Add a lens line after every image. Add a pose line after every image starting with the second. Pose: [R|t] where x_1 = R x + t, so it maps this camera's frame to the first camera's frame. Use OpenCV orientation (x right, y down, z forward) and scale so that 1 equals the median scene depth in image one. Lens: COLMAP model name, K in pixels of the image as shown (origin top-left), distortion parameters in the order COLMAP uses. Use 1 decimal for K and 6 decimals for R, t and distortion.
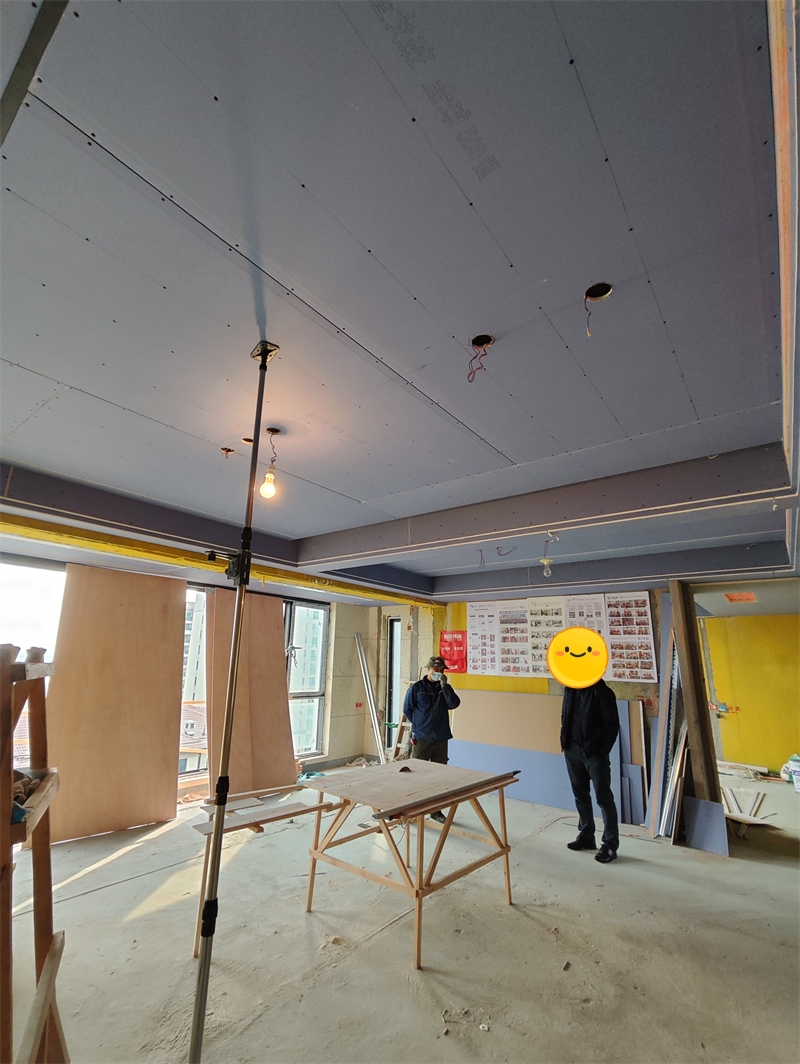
lens RADIAL K [[484.7, 0, 393.9], [0, 484.7, 531.6], [0, 0, 1]] dist [-0.004622, 0.005424]
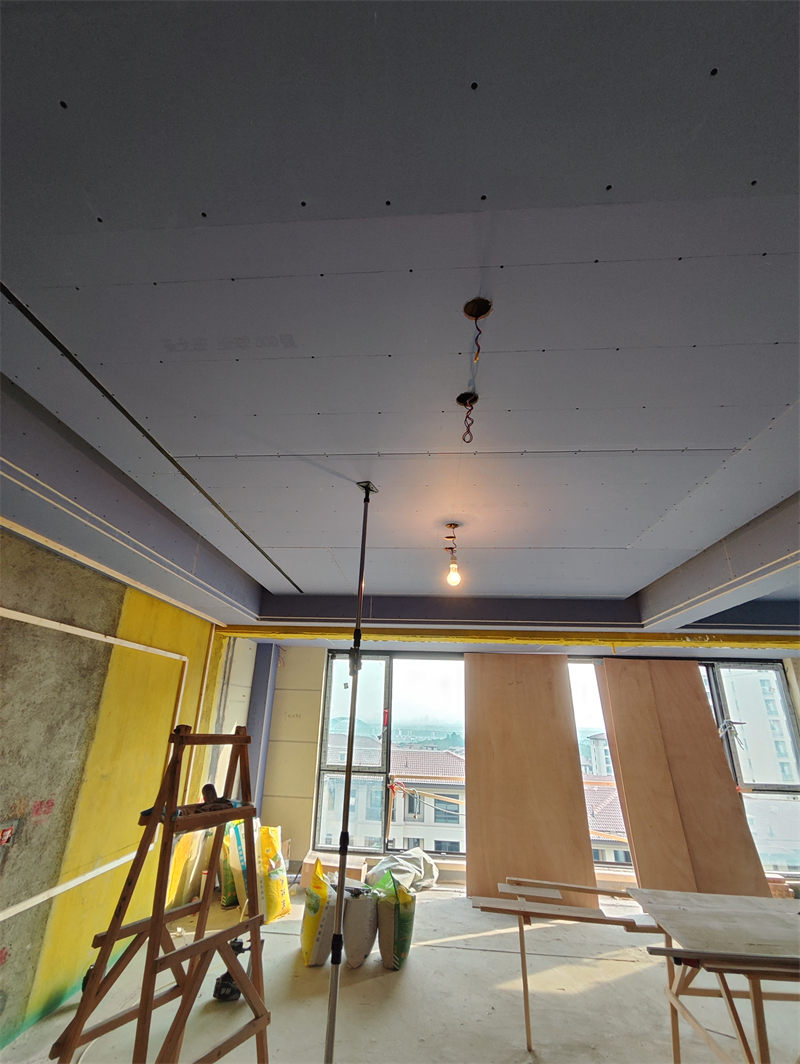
lens RADIAL K [[484.7, 0, 368.0], [0, 484.7, 533.7], [0, 0, 1]] dist [-0.004622, 0.005424]
pose [[0.555477, -0.308459, -0.772204, 0.255425], [0.200218, 0.950944, -0.235833, 0.019270], [0.807068, -0.023609, 0.589987, 0.086348]]
